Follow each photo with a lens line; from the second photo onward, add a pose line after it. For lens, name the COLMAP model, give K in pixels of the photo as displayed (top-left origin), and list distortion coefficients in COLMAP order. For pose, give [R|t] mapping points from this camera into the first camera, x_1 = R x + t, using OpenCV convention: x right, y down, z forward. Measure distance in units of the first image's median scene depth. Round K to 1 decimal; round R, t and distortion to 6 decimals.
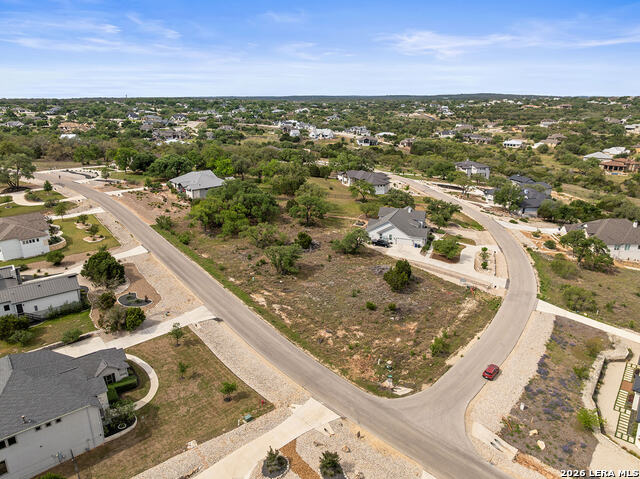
lens RADIAL K [[451.5, 0, 318.6], [0, 451.5, 240.5], [0, 0, 1]] dist [-0.041342, 0.002734]
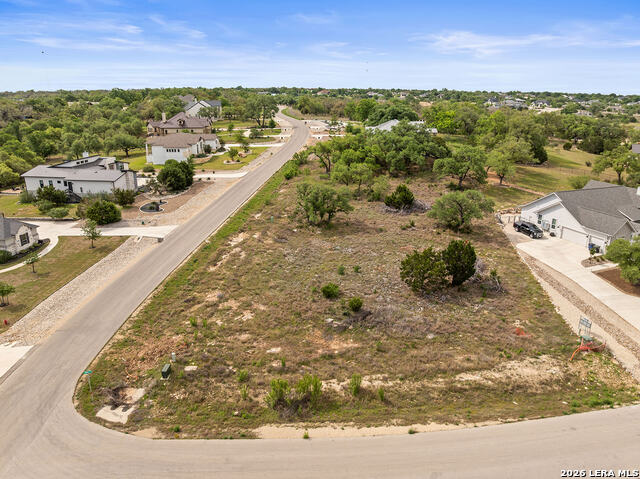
lens RADIAL K [[451.5, 0, 318.6], [0, 451.5, 240.5], [0, 0, 1]] dist [-0.041342, 0.002734]
pose [[0.674502, 0.226174, -0.702775, 0.512887], [-0.225954, 0.969481, 0.095144, 0.037040], [0.702846, 0.094619, 0.705021, 0.625365]]
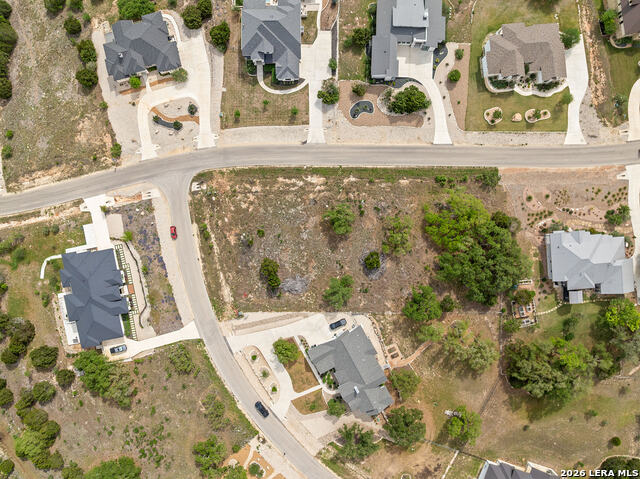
lens RADIAL K [[451.5, 0, 318.6], [0, 451.5, 240.5], [0, 0, 1]] dist [-0.041342, 0.002734]
pose [[-0.633502, 0.773553, 0.017056, -0.012142], [-0.247030, -0.223096, 0.942976, -1.406835], [0.733247, 0.593164, 0.332422, 0.695635]]
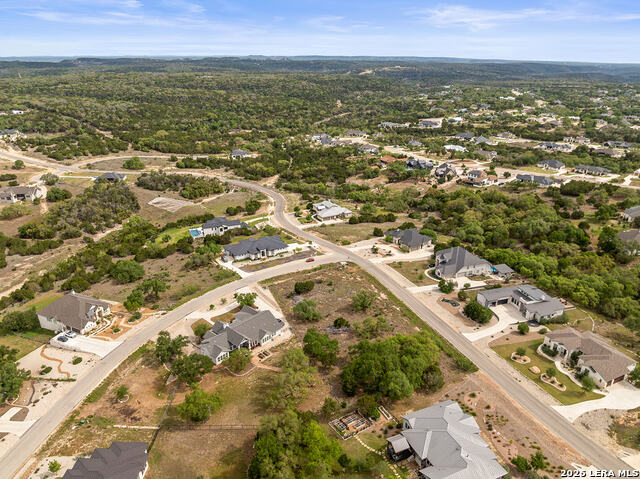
lens RADIAL K [[451.5, 0, 318.6], [0, 451.5, 240.5], [0, 0, 1]] dist [-0.041342, 0.002734]
pose [[-0.936512, -0.141018, 0.321029, -0.485844], [0.101359, 0.767598, 0.632866, -1.369999], [-0.335667, 0.625226, -0.704571, 2.465265]]
